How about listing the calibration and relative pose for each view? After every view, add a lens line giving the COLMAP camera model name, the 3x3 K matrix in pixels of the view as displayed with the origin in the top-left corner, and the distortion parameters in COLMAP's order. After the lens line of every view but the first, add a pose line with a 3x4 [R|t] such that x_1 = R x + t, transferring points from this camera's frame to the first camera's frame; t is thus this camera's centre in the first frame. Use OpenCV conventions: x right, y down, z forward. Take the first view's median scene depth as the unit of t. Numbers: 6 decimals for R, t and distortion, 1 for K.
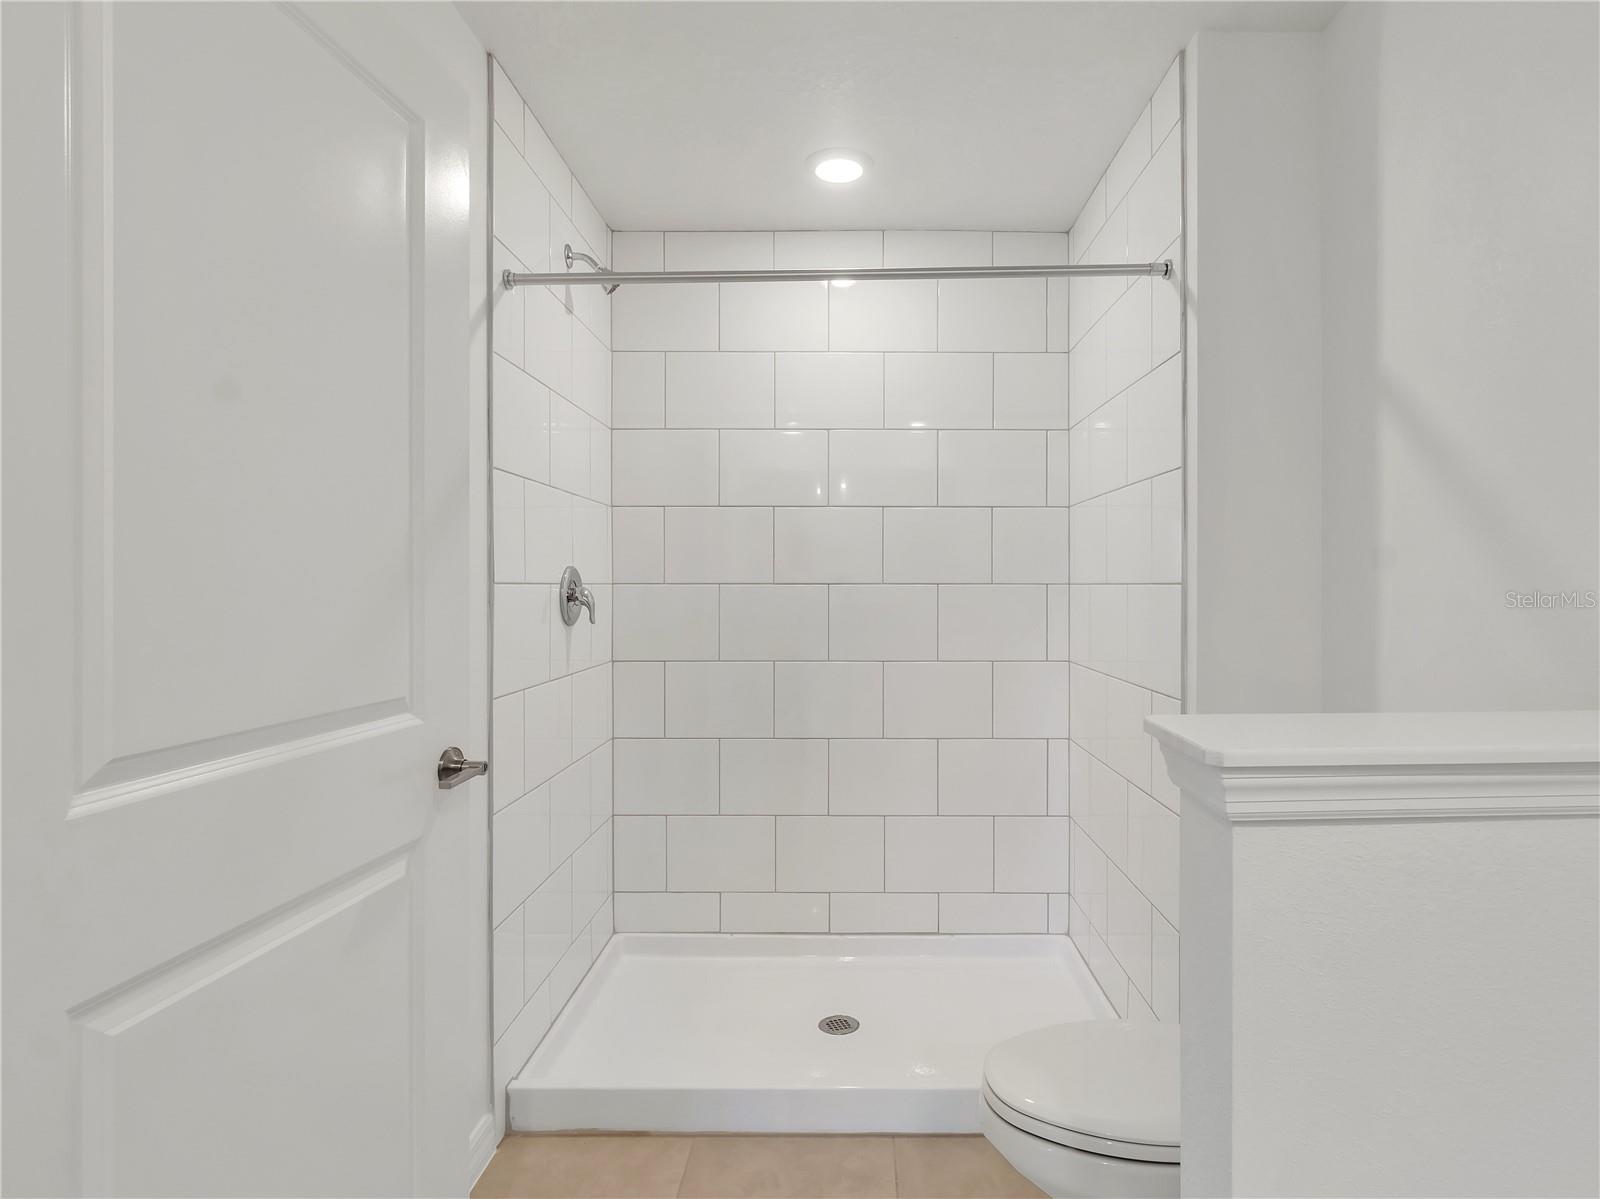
lens RADIAL K [[869.5, 0, 791.5], [0, 869.5, 580.5], [0, 0, 1]] dist [0.002064, 0.001357]
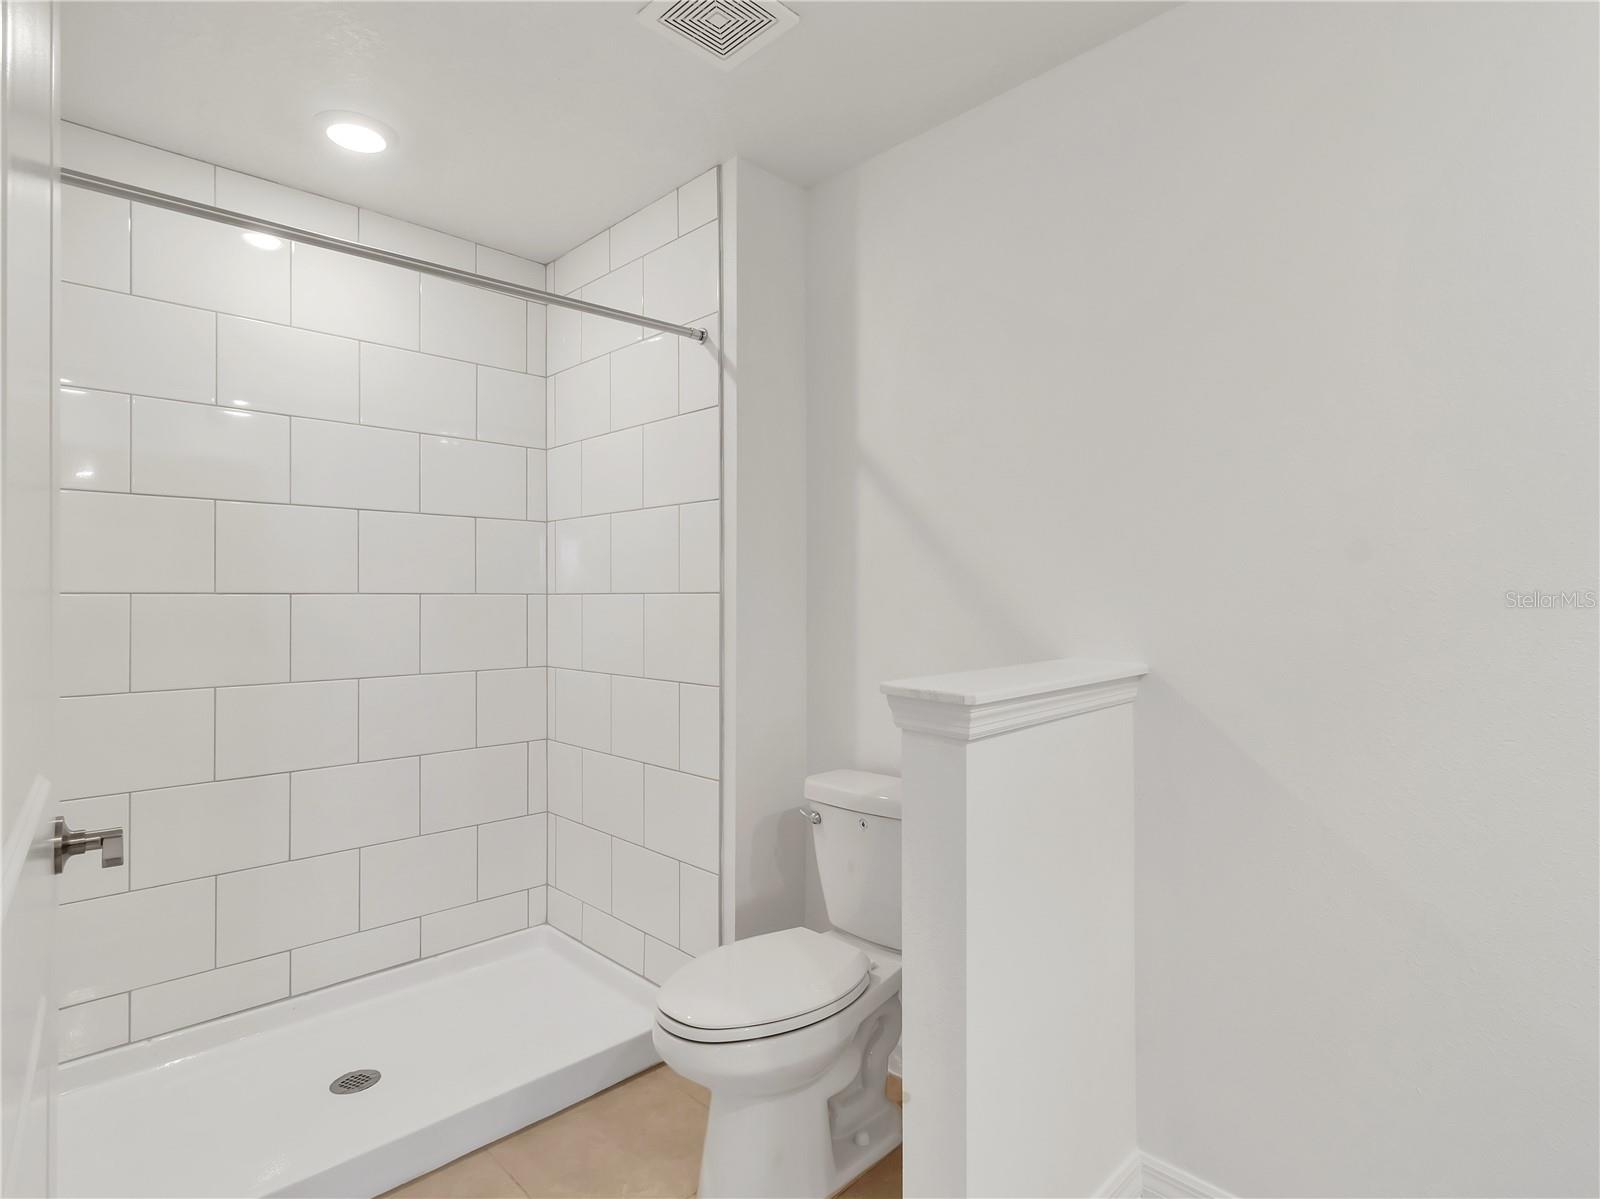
lens RADIAL K [[870.0, 0, 800.0], [0, 870.0, 599.5], [0, 0, 1]] dist [0.004451, 0.001028]
pose [[0.703290, -0.002209, 0.710899, -0.265496], [-0.002255, 0.999983, 0.005339, 0.004055], [-0.710899, -0.005358, 0.703273, 0.033181]]
